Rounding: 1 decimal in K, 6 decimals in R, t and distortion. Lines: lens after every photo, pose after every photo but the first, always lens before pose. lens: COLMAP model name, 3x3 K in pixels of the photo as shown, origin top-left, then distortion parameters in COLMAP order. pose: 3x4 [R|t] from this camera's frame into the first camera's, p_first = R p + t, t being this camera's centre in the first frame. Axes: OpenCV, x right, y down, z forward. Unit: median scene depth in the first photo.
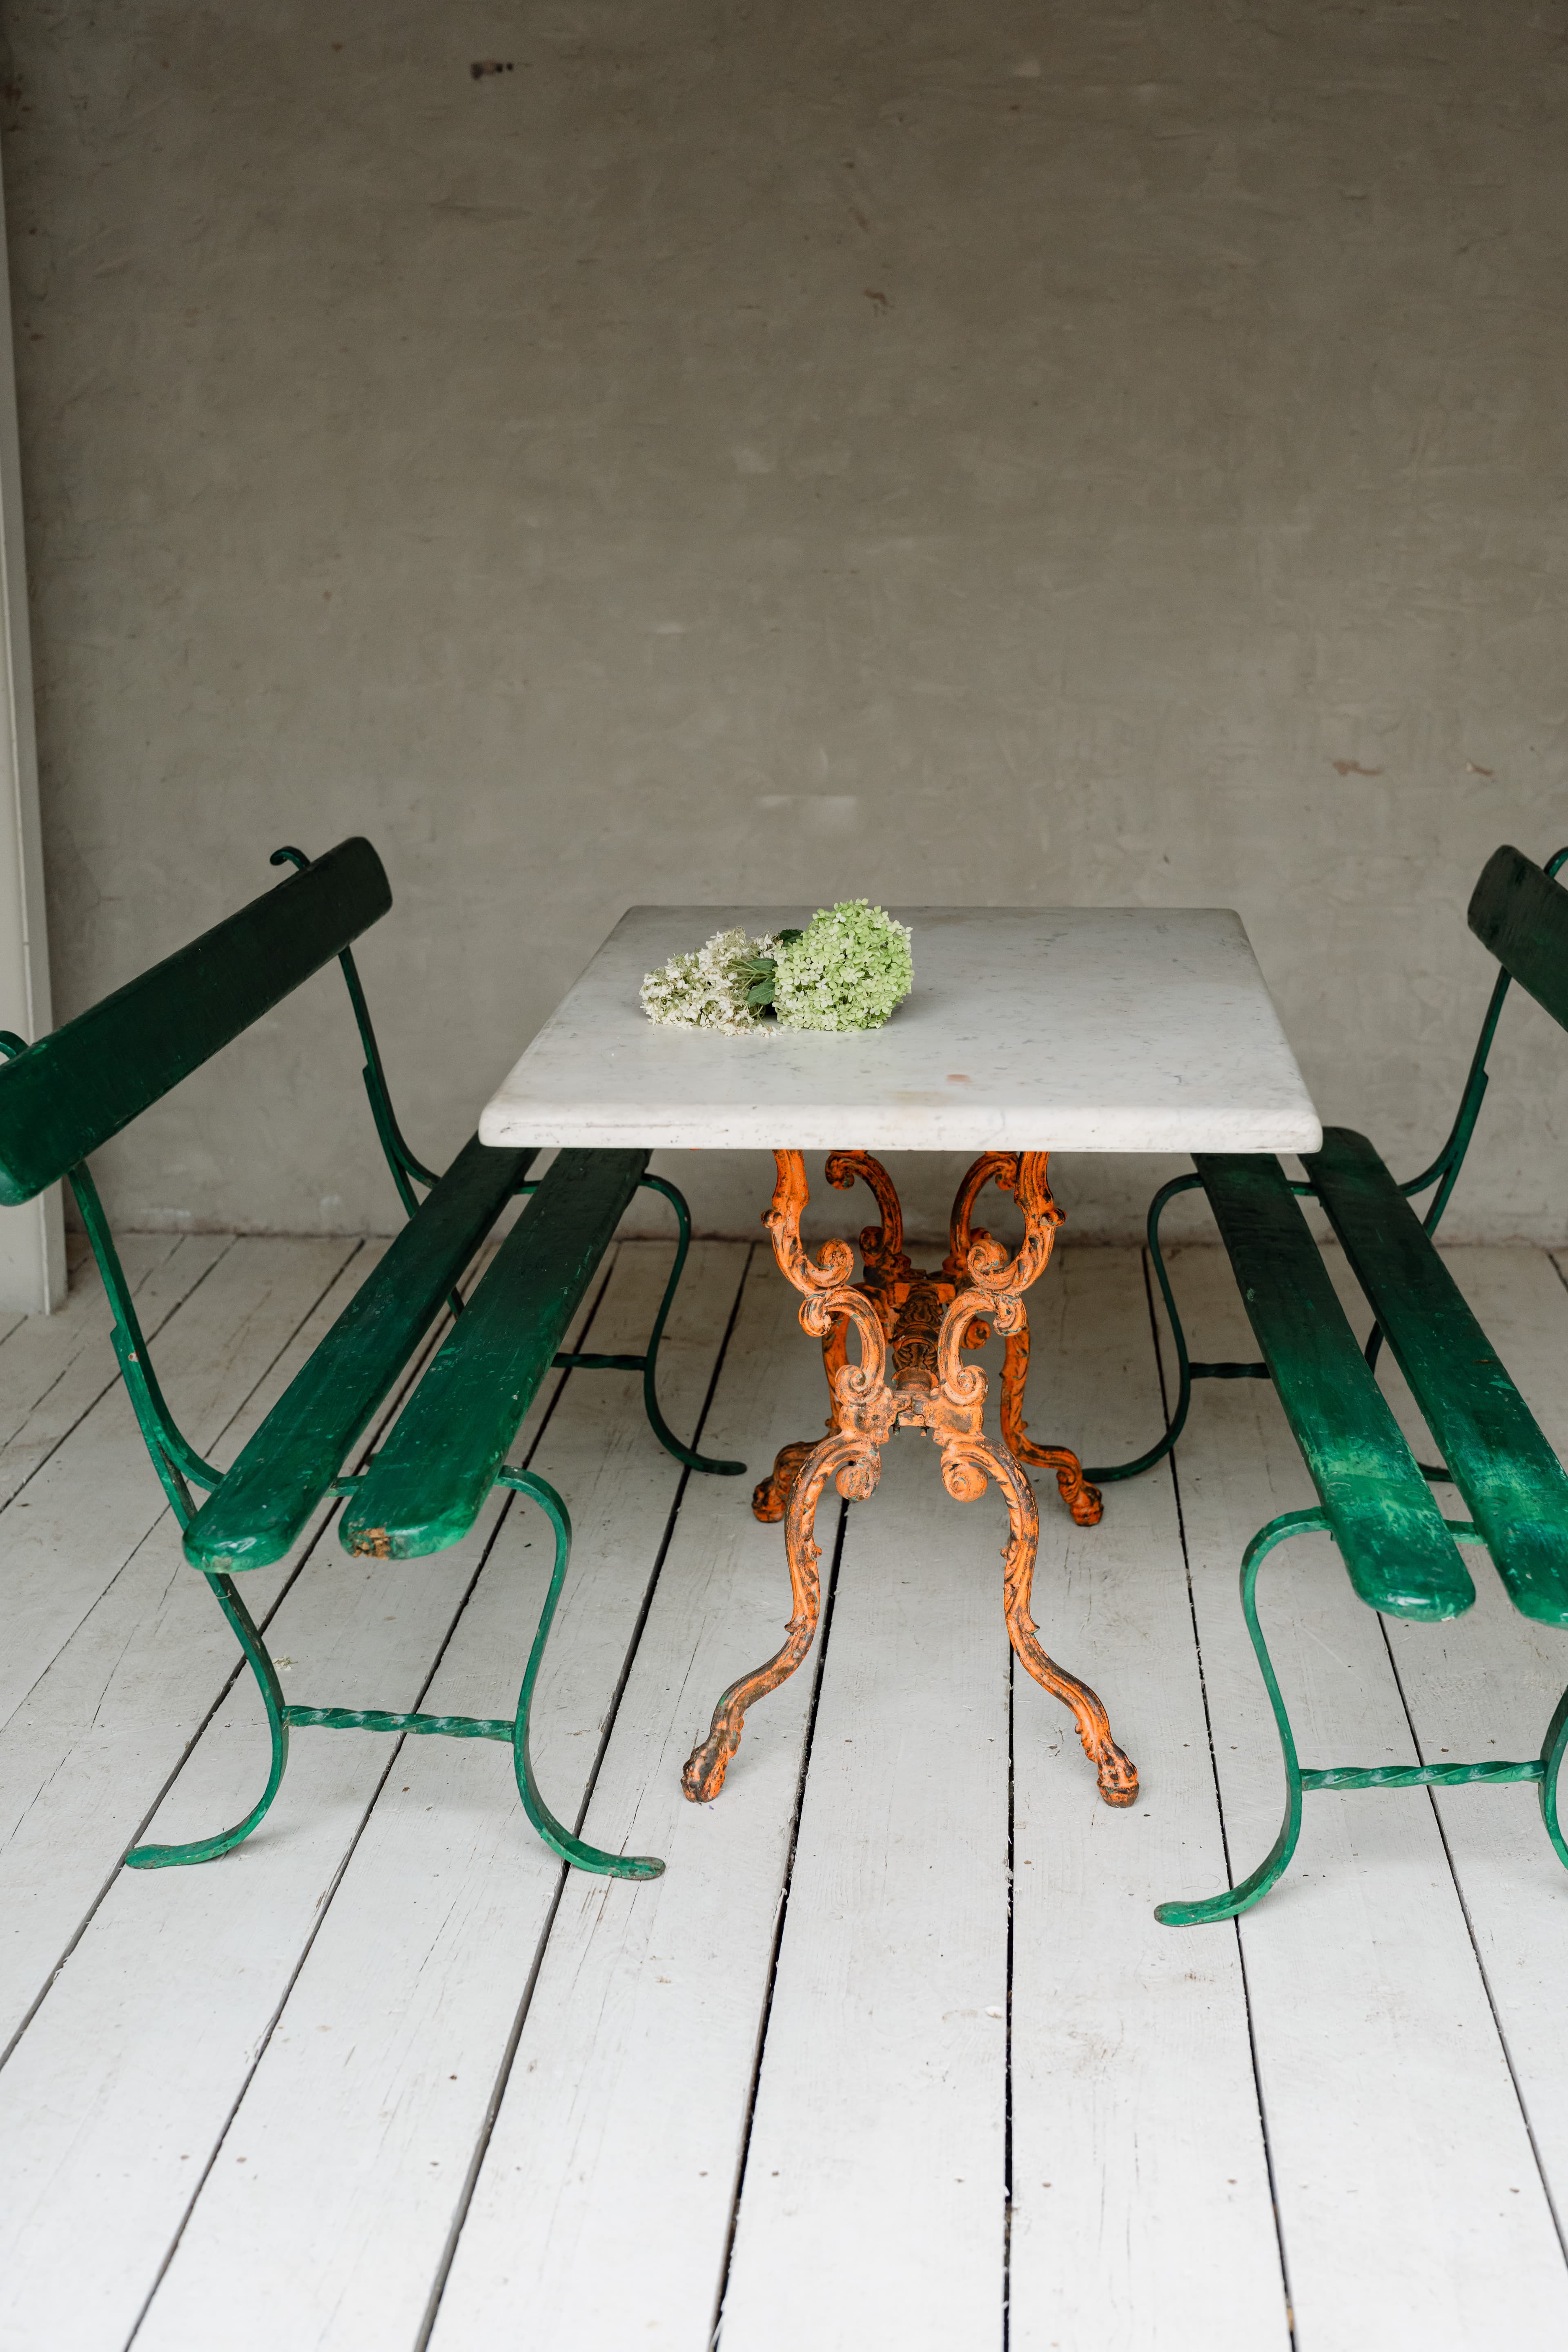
lens RADIAL K [[3255.5, 0, 810.3], [0, 3255.5, 1185.0], [0, 0, 1]] dist [0.002099, 0.000000]
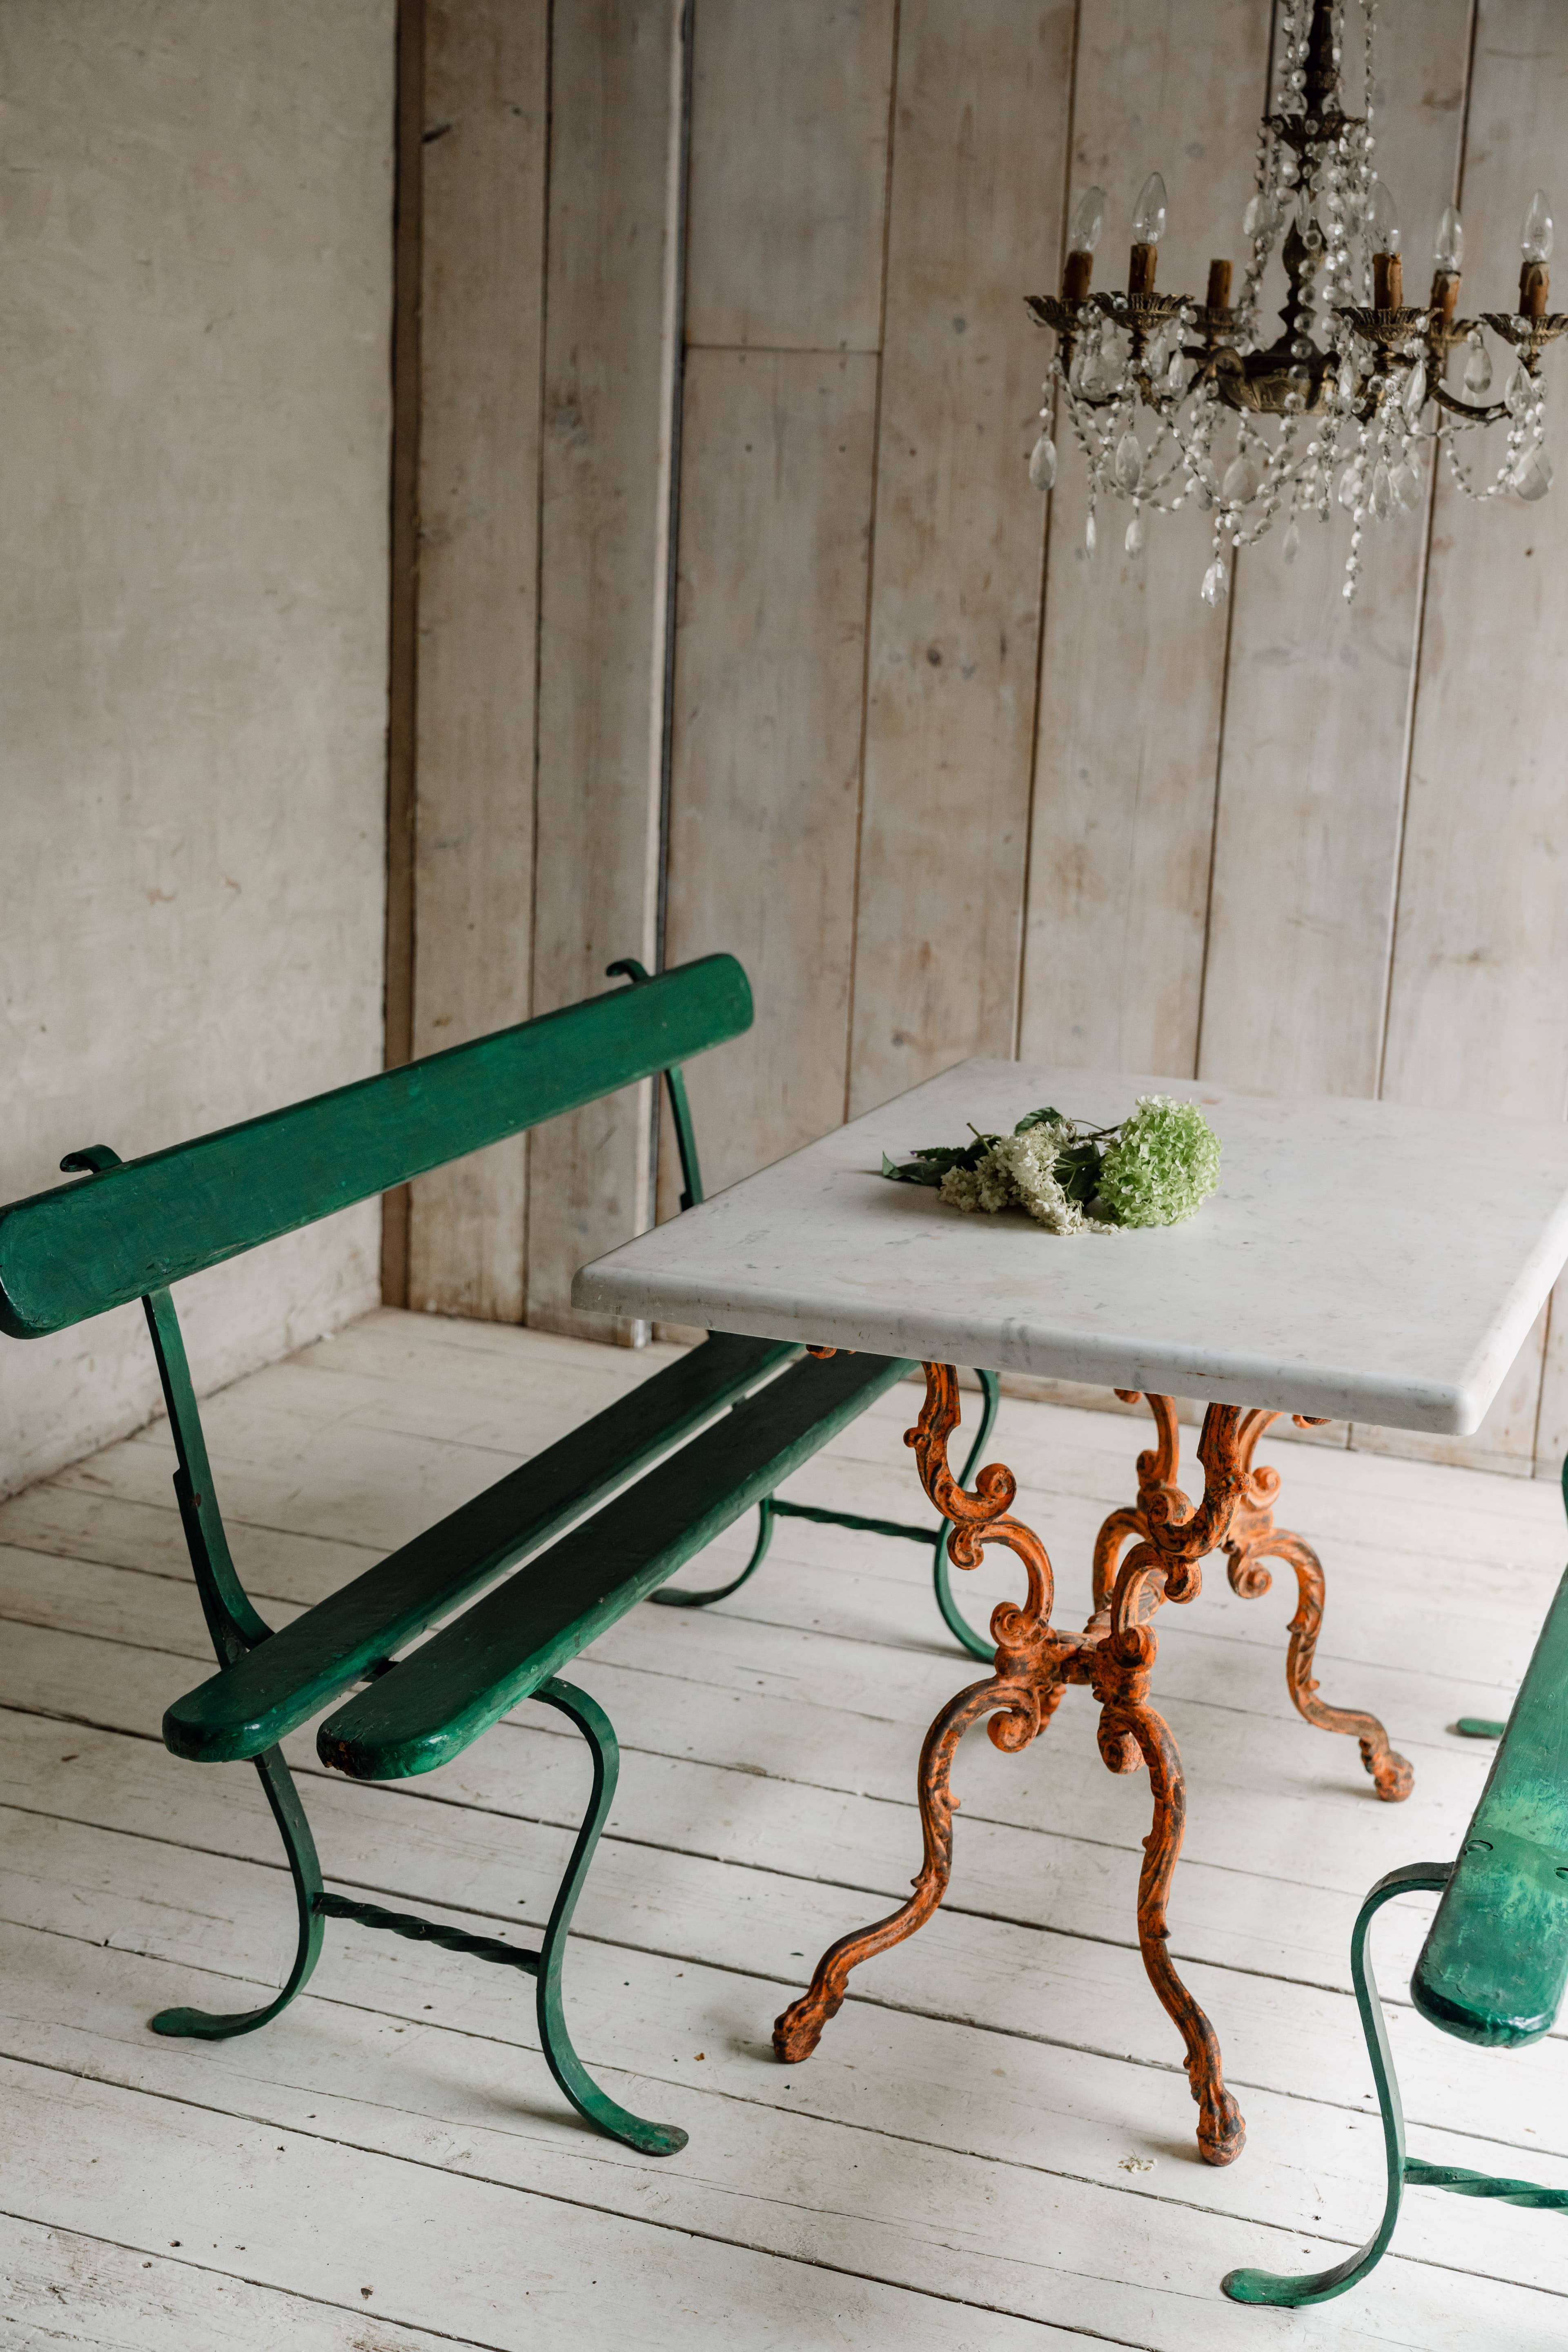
lens RADIAL K [[2938.5, 0, 791.2], [0, 2938.5, 1178.5], [0, 0, 1]] dist [-0.005211, 0.000000]
pose [[0.299682, -0.202814, 0.932232, -0.684236], [0.183802, 0.971111, 0.152186, -0.177270], [-0.936166, 0.125738, 0.328302, 0.713809]]
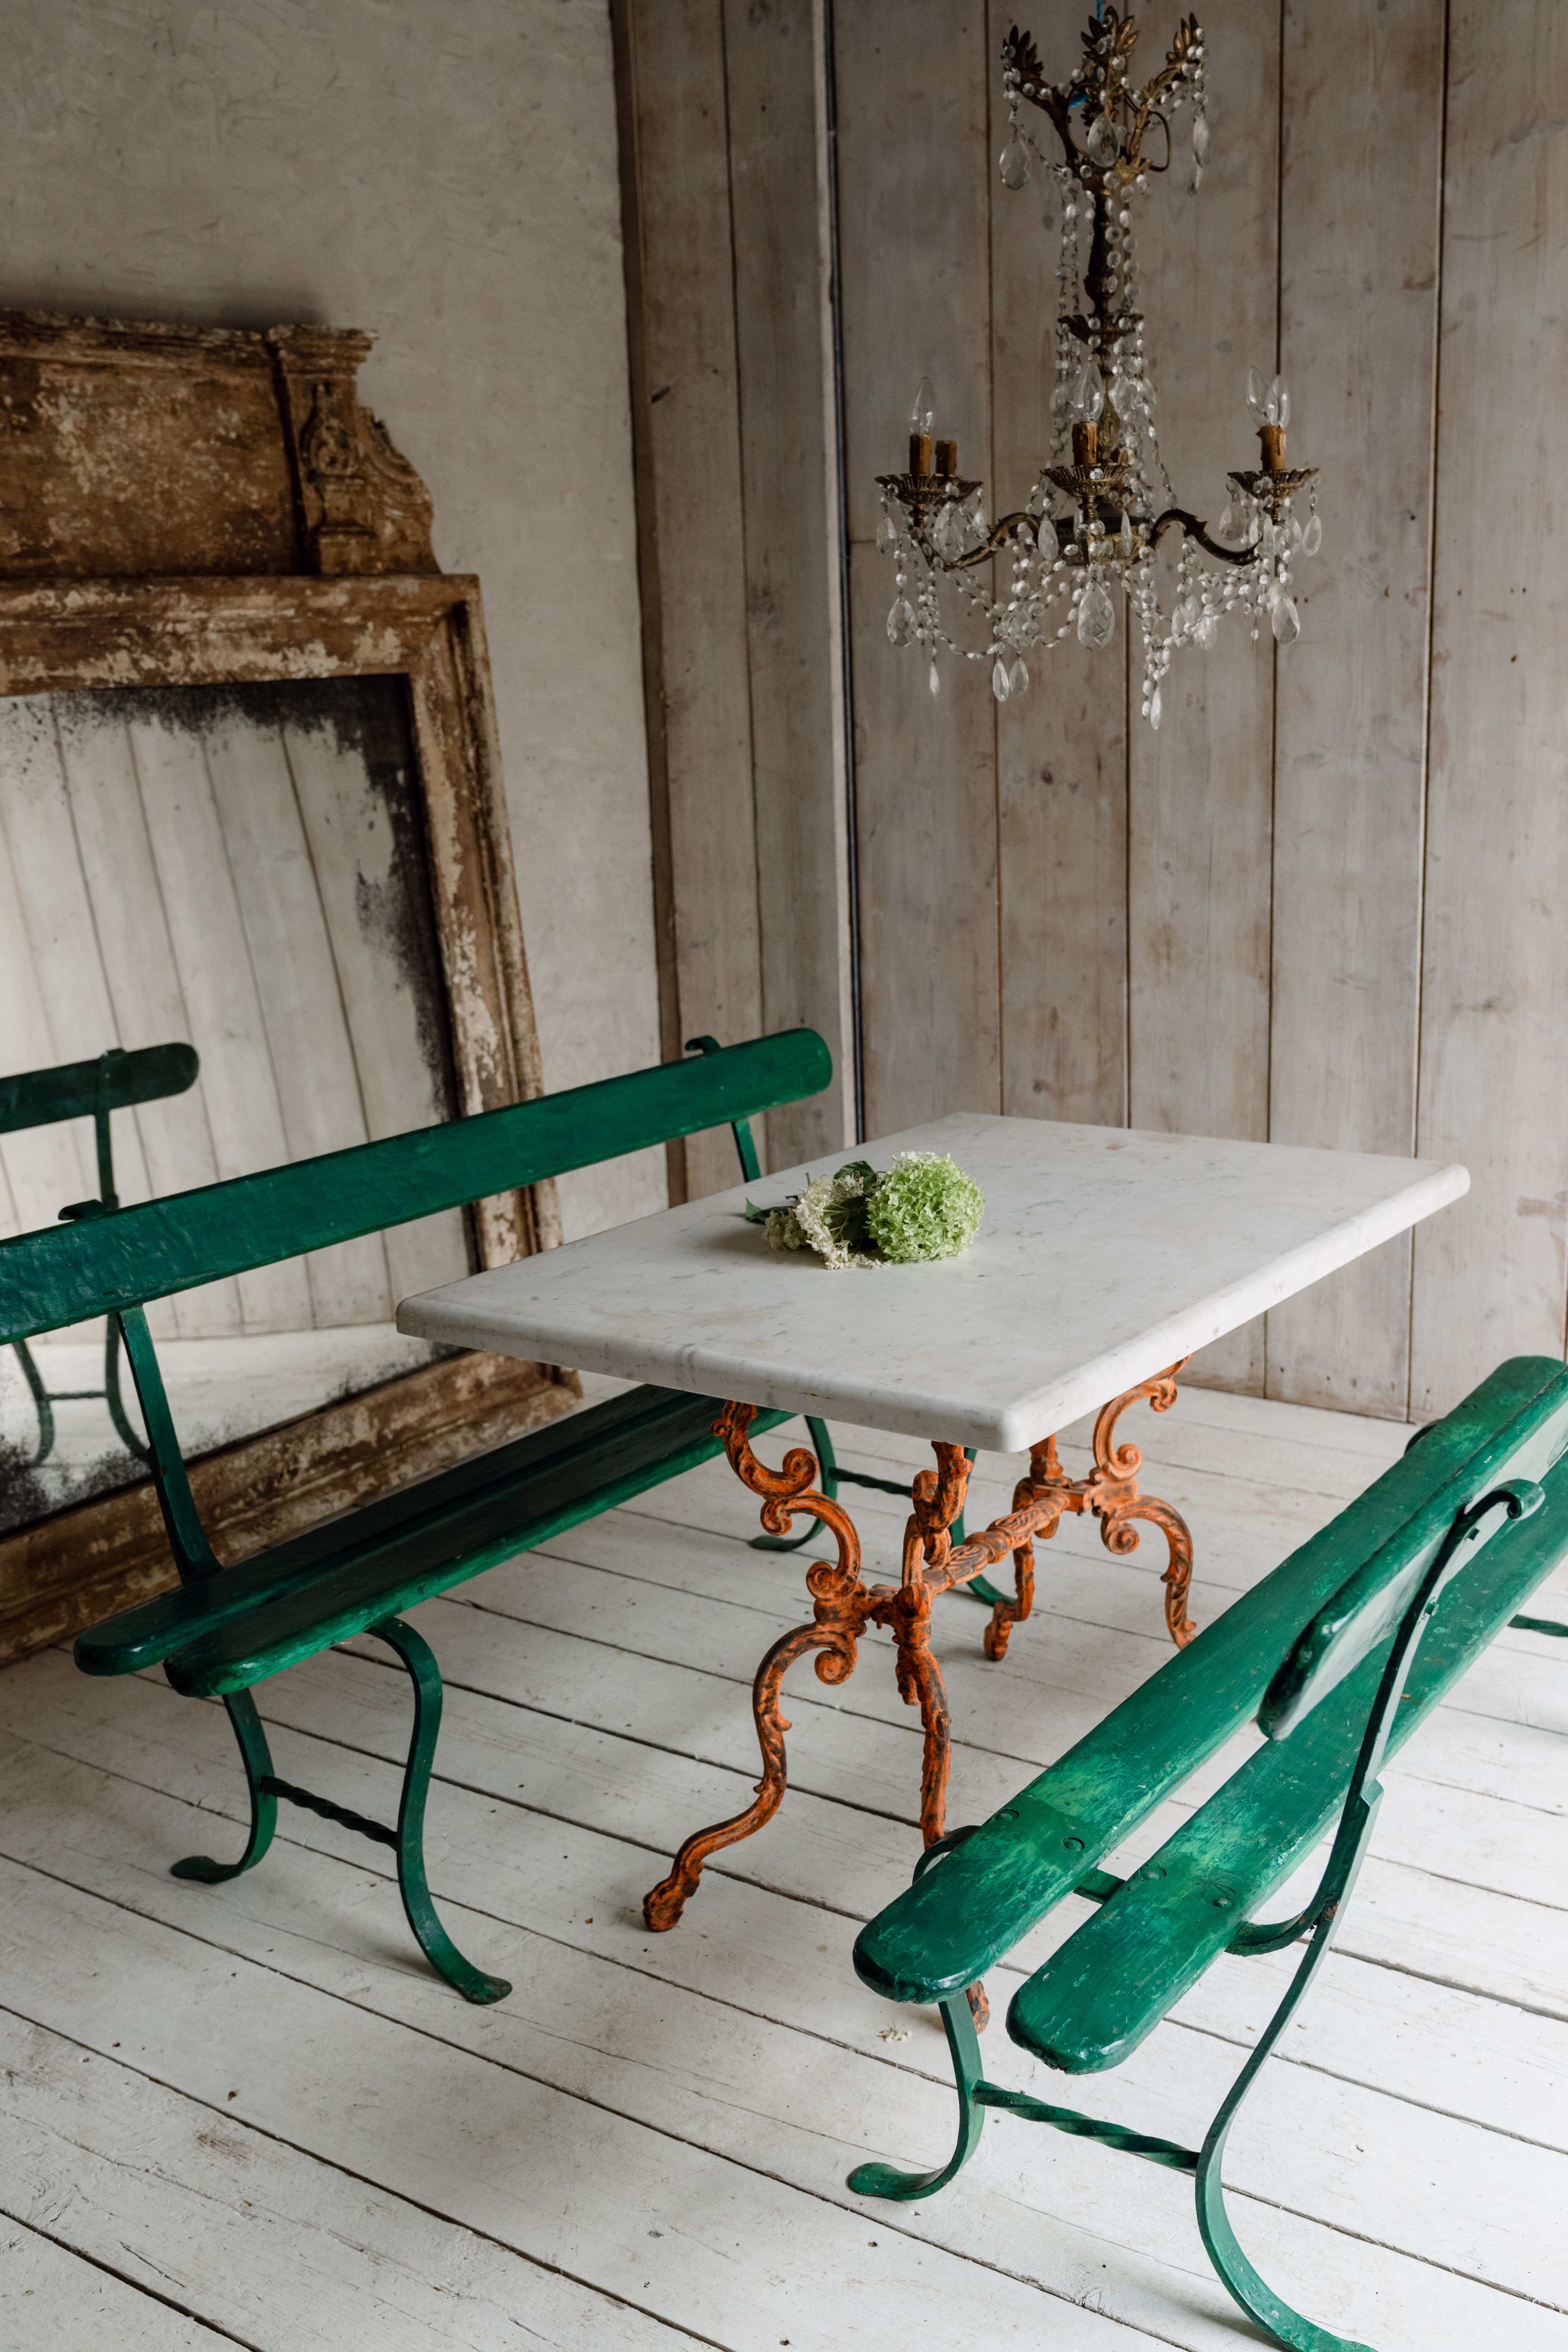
lens RADIAL K [[2279.5, 0, 804.4], [0, 2279.5, 1179.8], [0, 0, 1]] dist [-0.009682, 0.000000]
pose [[0.514467, -0.211490, 0.831021, -0.577163], [0.233524, 0.967035, 0.101535, -0.143511], [-0.825100, 0.141827, 0.546895, 0.547324]]
